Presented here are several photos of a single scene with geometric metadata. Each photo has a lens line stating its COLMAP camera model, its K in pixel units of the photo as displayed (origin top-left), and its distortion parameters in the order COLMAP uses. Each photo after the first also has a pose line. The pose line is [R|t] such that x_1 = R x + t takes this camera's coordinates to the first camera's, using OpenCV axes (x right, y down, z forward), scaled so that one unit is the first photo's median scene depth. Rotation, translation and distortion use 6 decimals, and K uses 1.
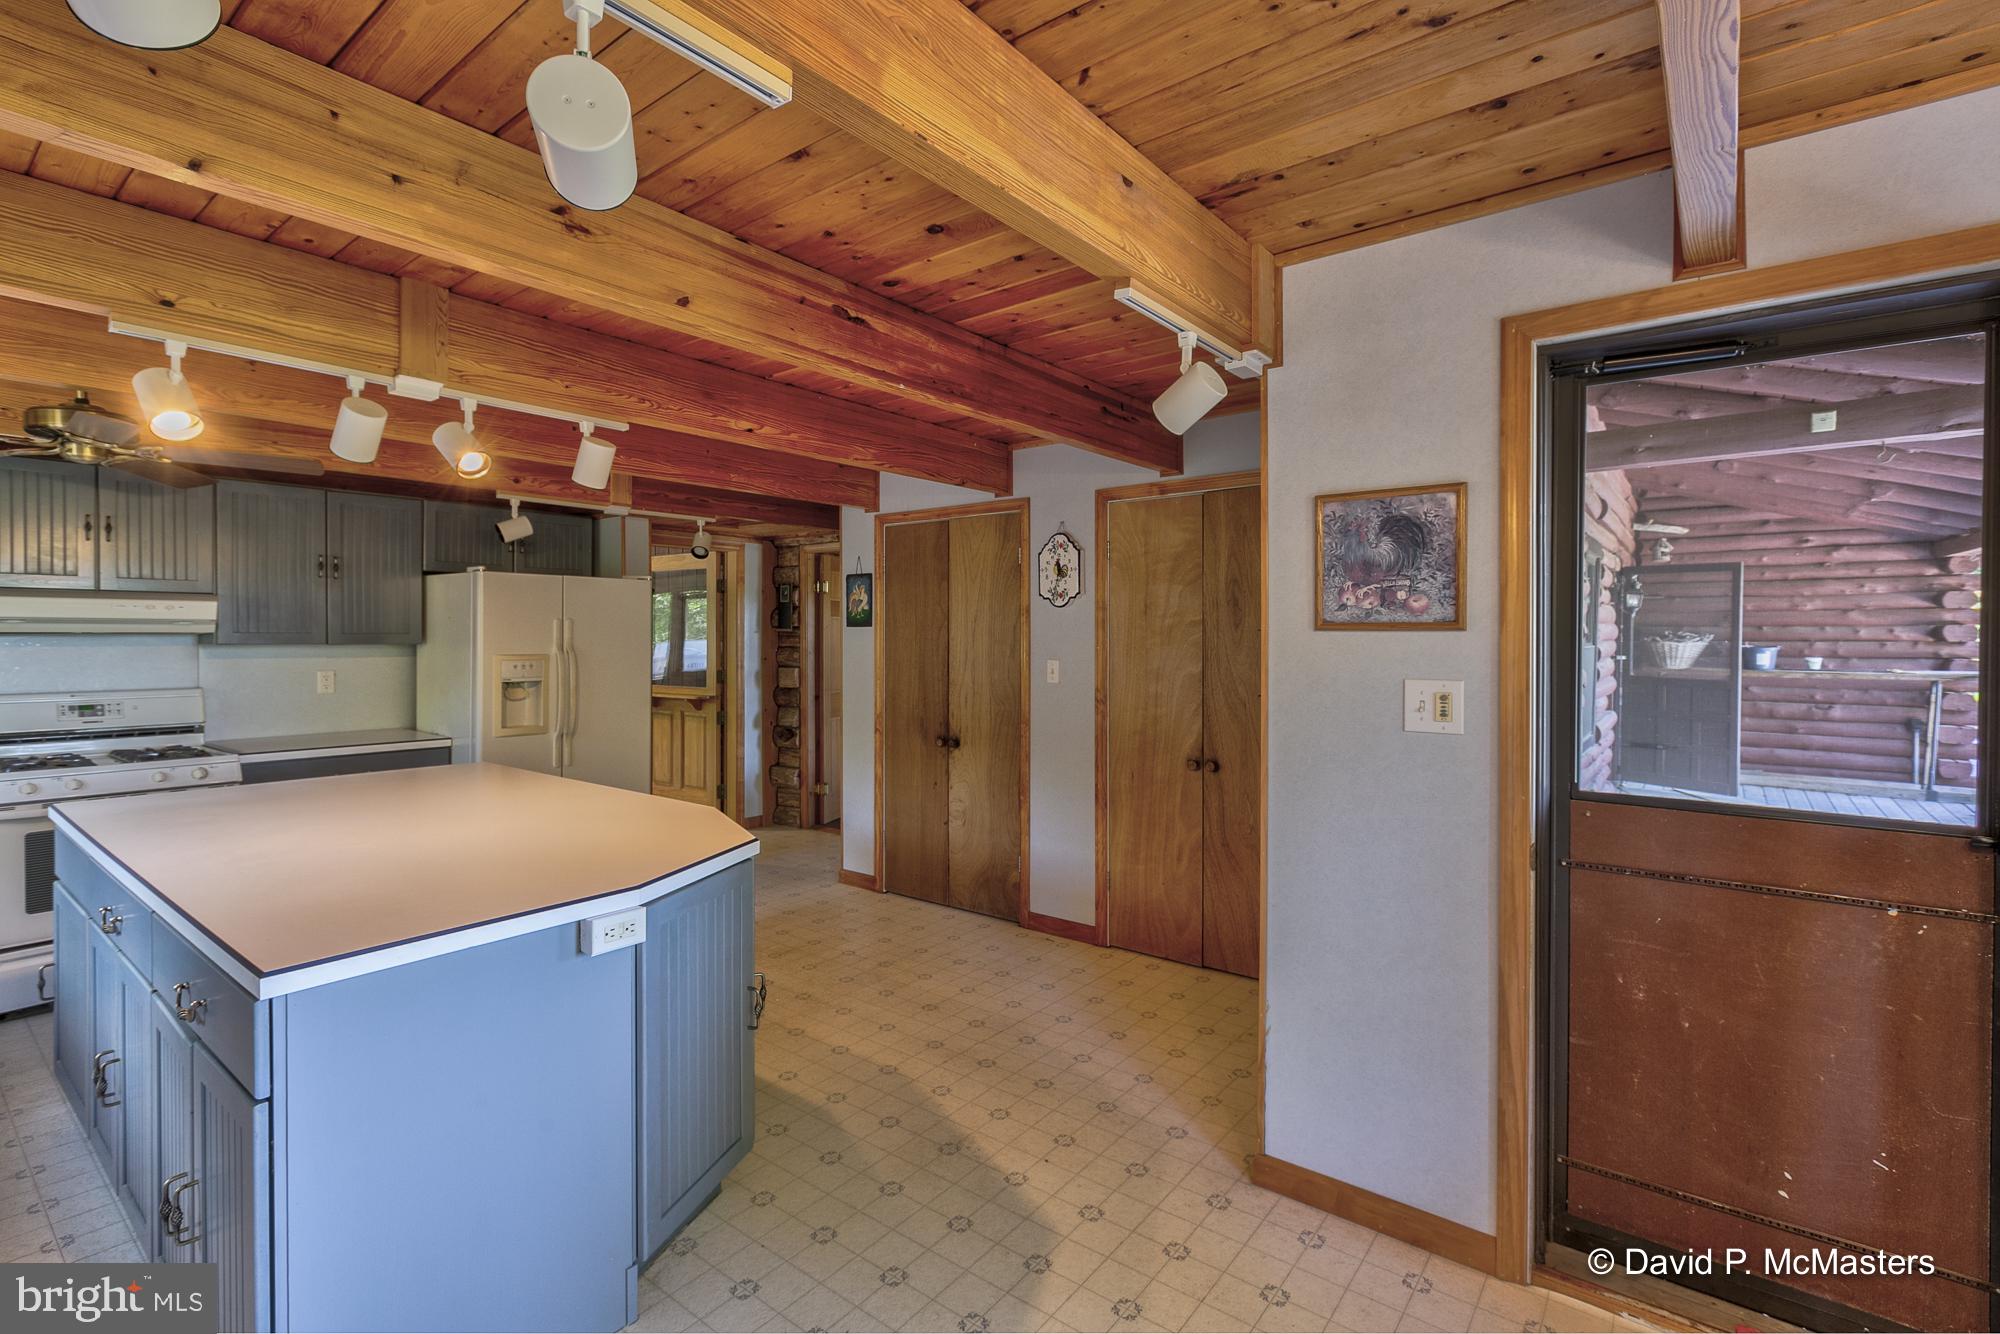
lens RADIAL K [[922.2, 0, 989.4], [0, 922.2, 636.6], [0, 0, 1]] dist [-0.001823, 0.000630]
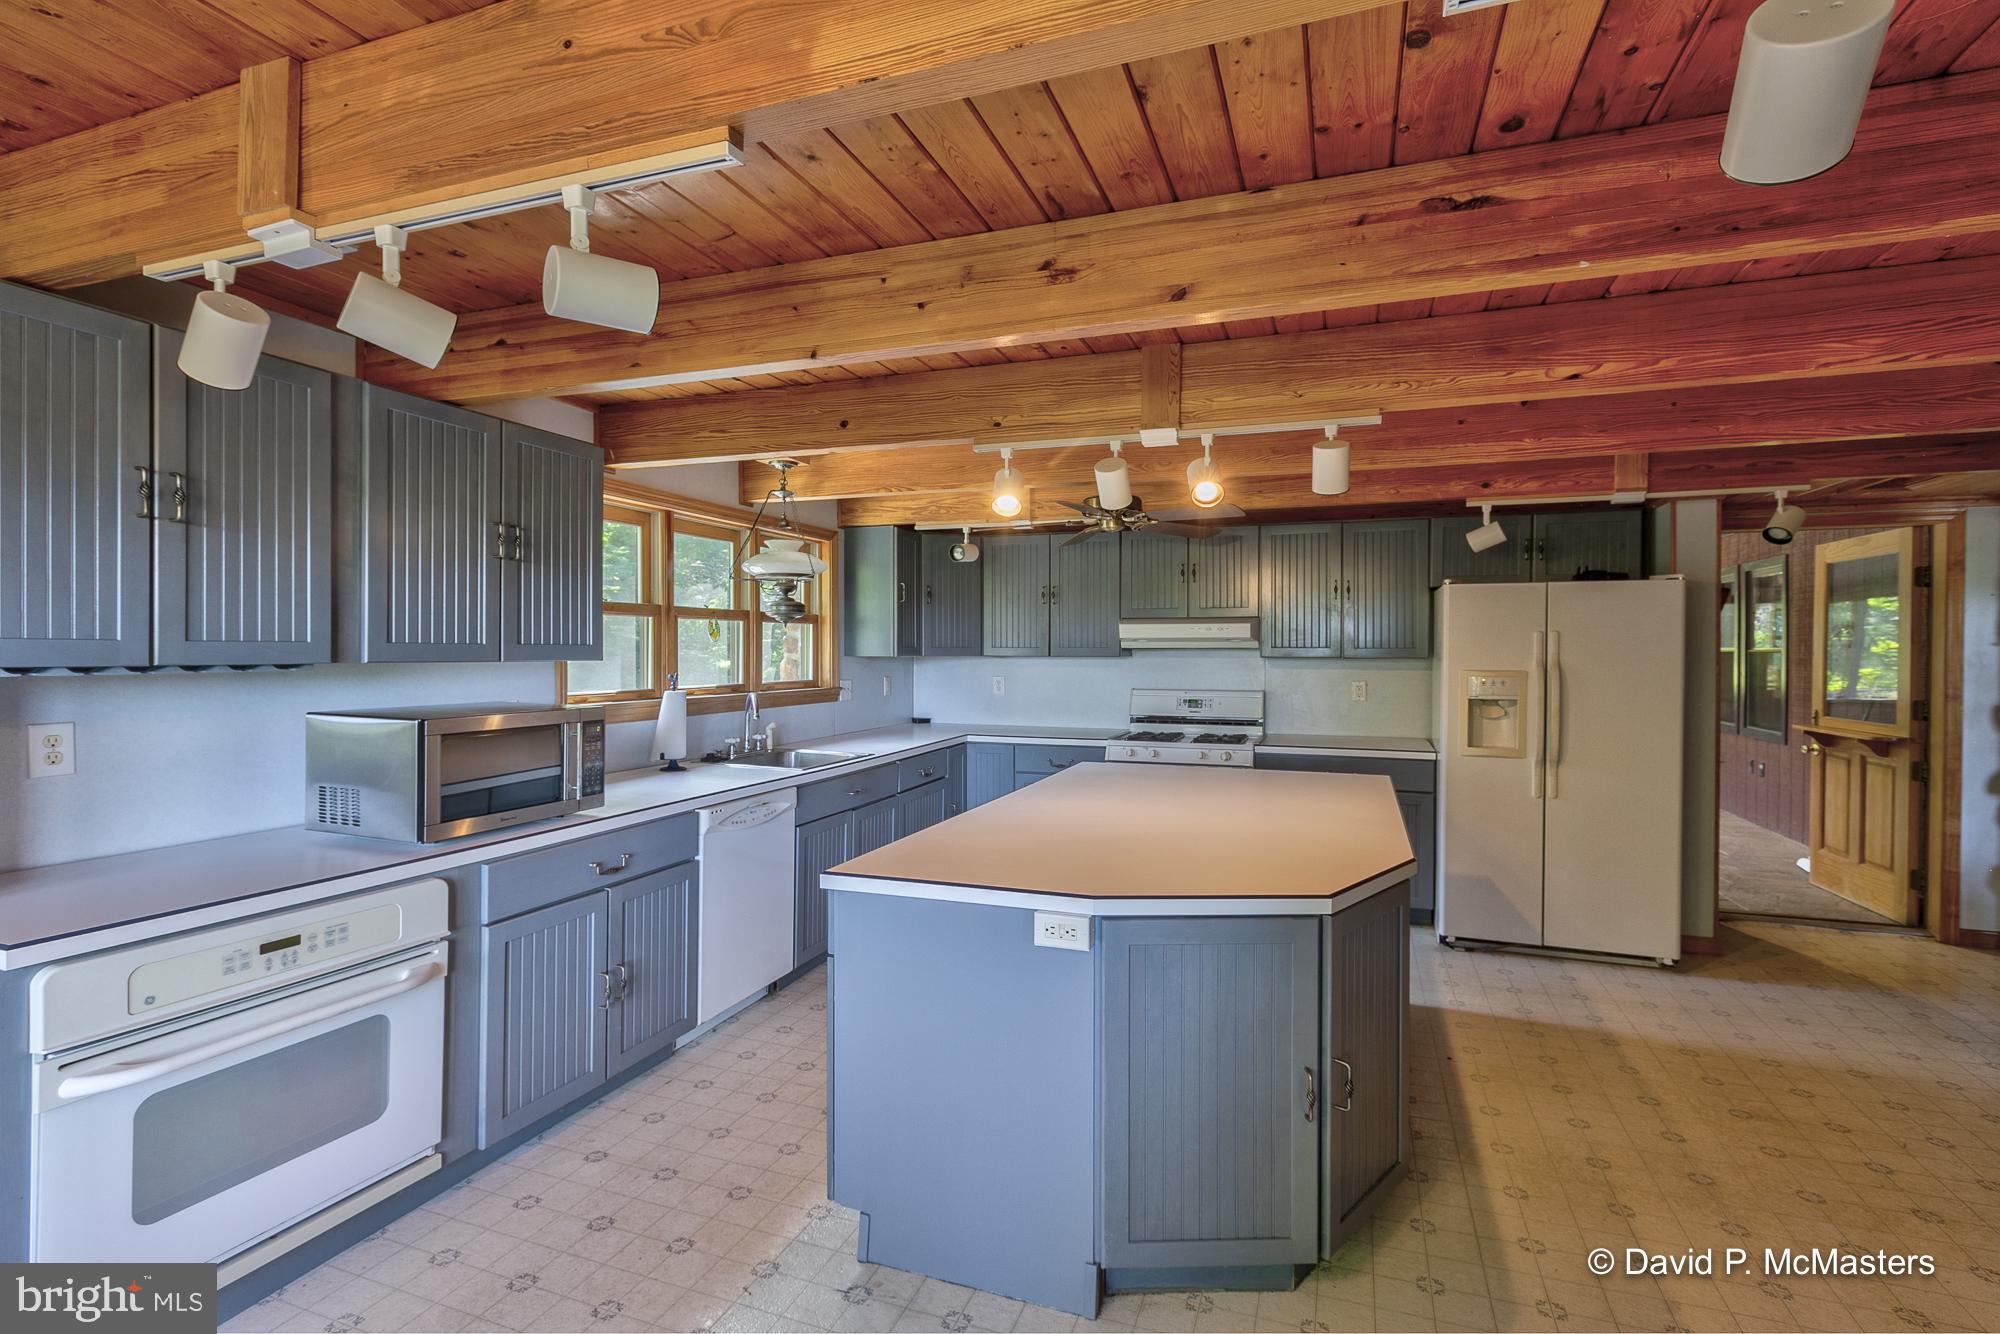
lens RADIAL K [[922.2, 0, 1003.4], [0, 922.2, 653.4], [0, 0, 1]] dist [-0.001823, 0.000630]
pose [[0.317643, 0.002648, -0.948207, 0.285774], [-0.000733, 0.999996, 0.002547, 0.000280], [0.948210, -0.000114, 0.317643, 0.301513]]
